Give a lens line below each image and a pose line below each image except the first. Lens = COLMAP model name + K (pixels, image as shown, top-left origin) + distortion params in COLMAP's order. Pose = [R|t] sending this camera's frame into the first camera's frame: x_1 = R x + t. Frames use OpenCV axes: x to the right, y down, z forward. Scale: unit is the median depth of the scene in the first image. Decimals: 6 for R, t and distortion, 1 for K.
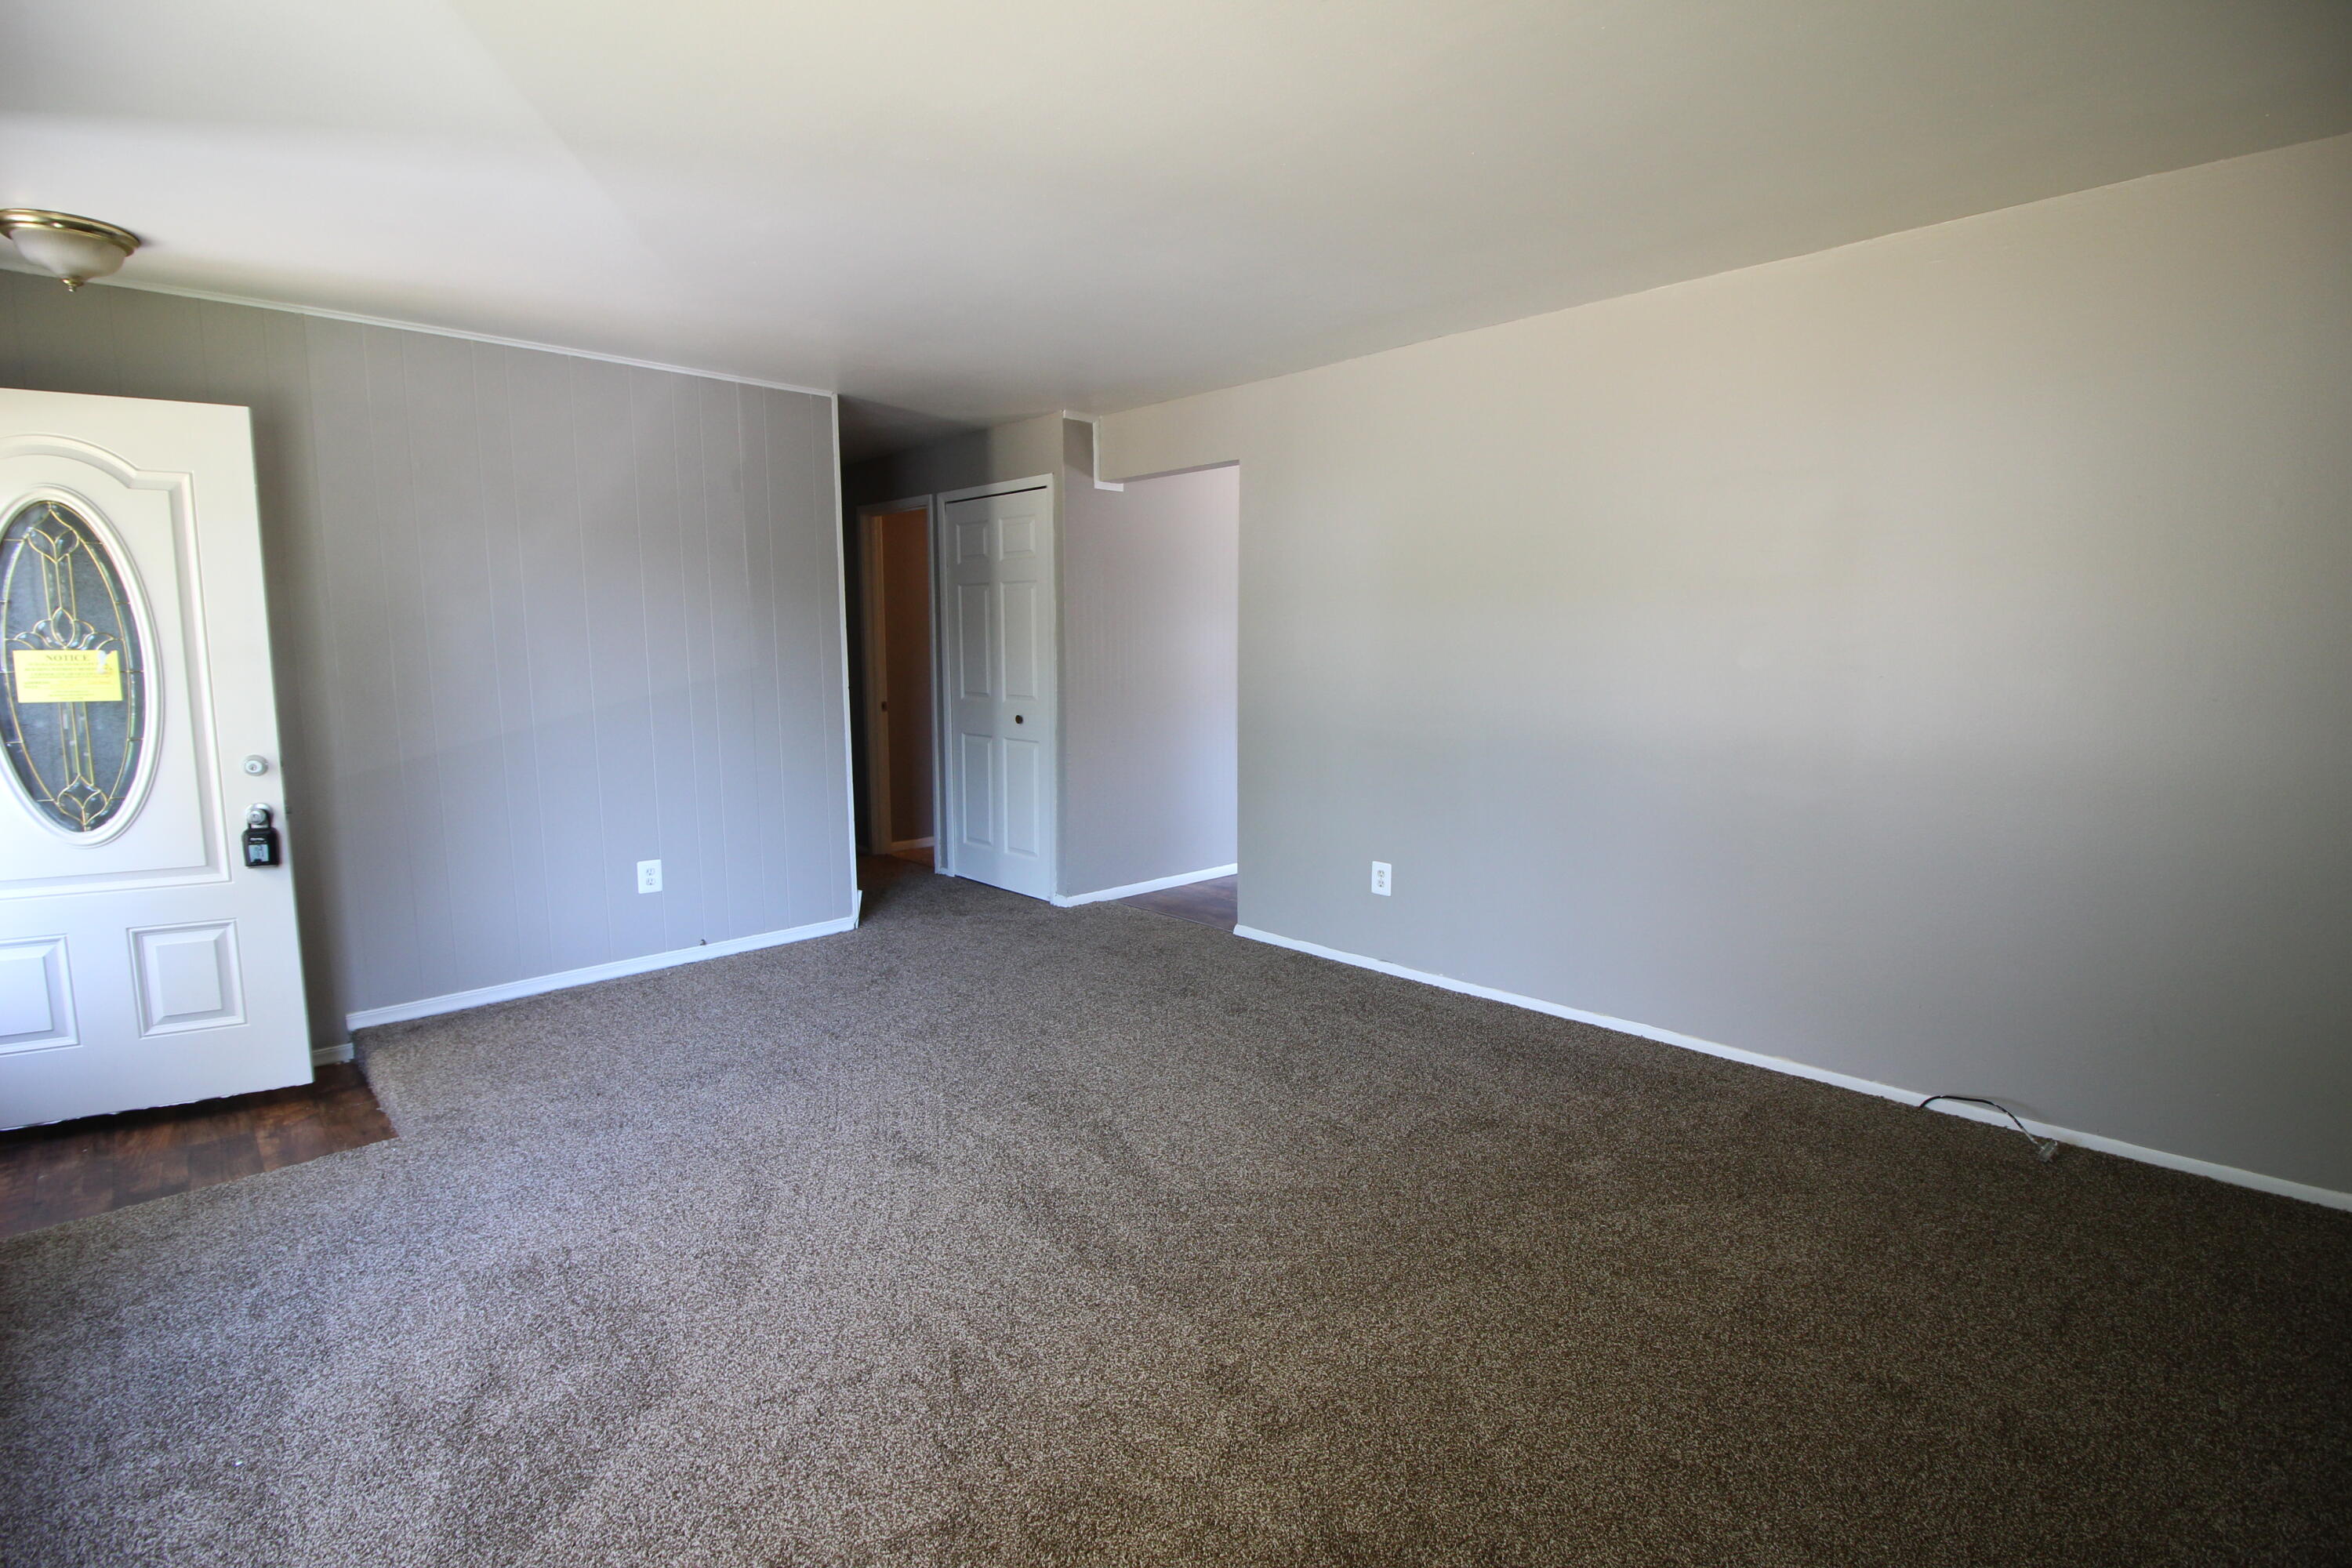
lens RADIAL K [[1088.9, 0, 1179.4], [0, 1088.9, 779.1], [0, 0, 1]] dist [-0.019017, -0.001157]
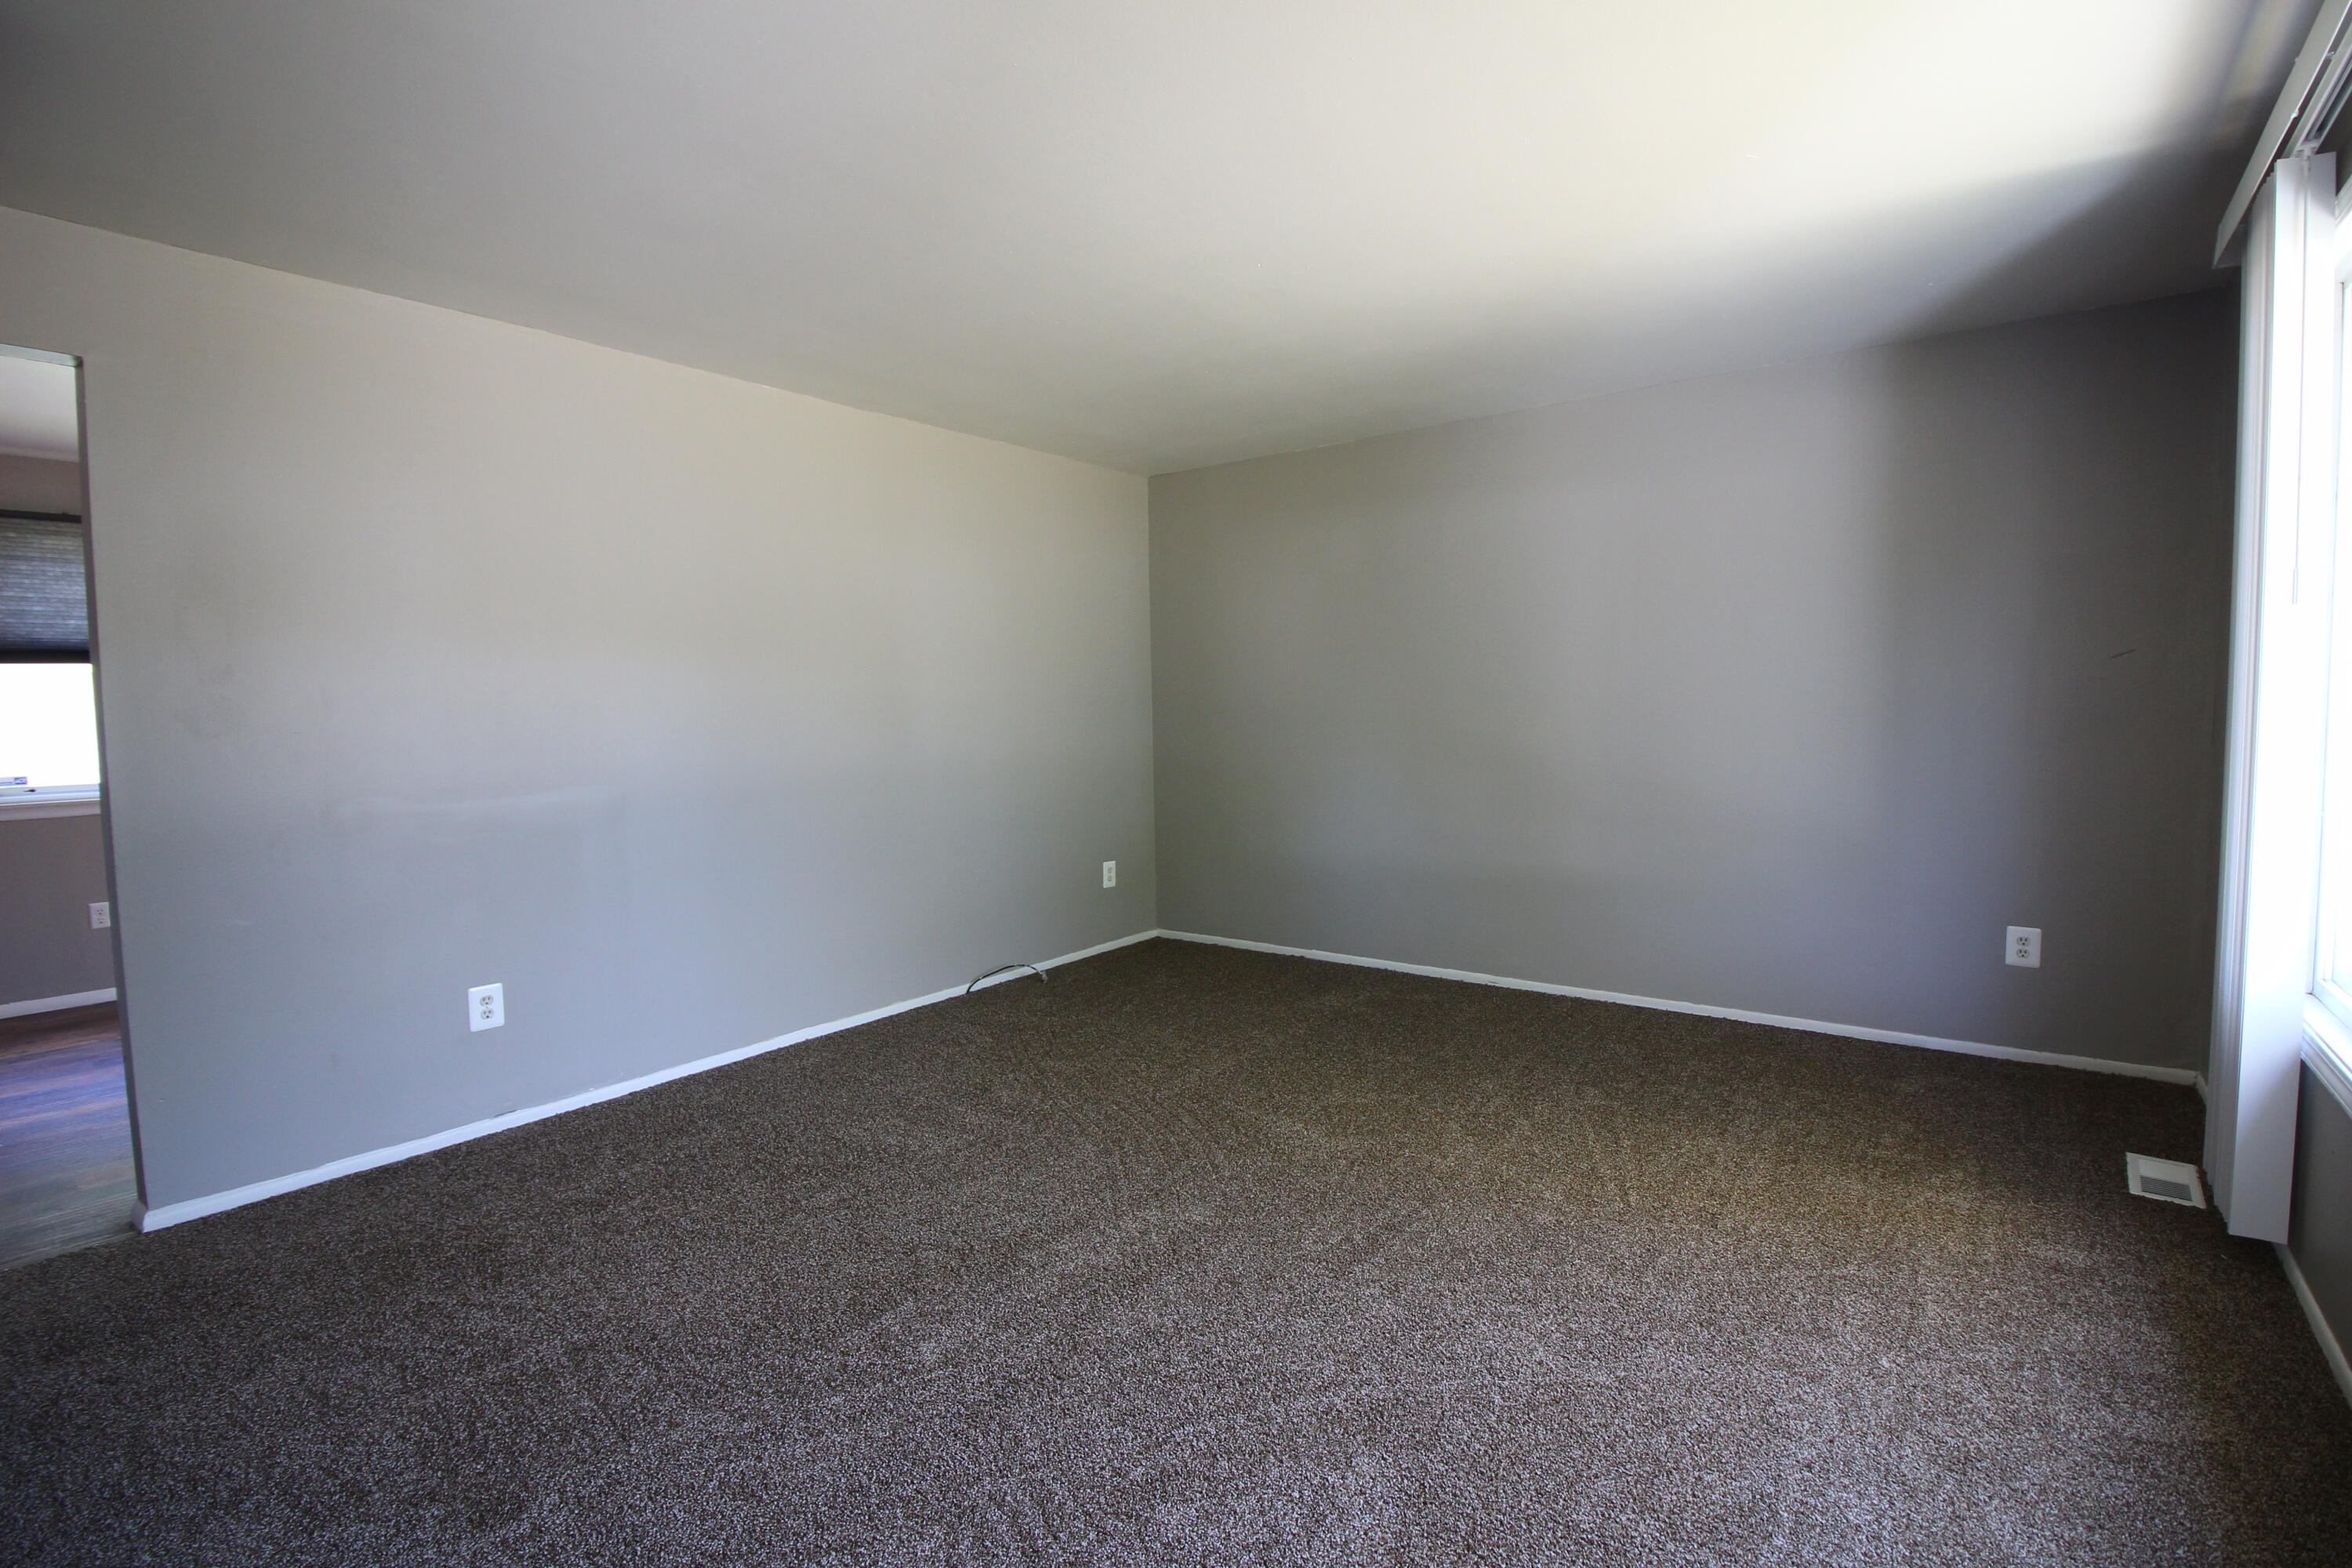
lens RADIAL K [[1088.9, 0, 1188.7], [0, 1088.9, 767.2], [0, 0, 1]] dist [-0.019017, -0.001157]
pose [[-0.227460, -0.039996, 0.972966, -0.701596], [0.115386, 0.991010, 0.067712, -0.072595], [-0.966927, 0.127668, -0.220800, 0.747278]]
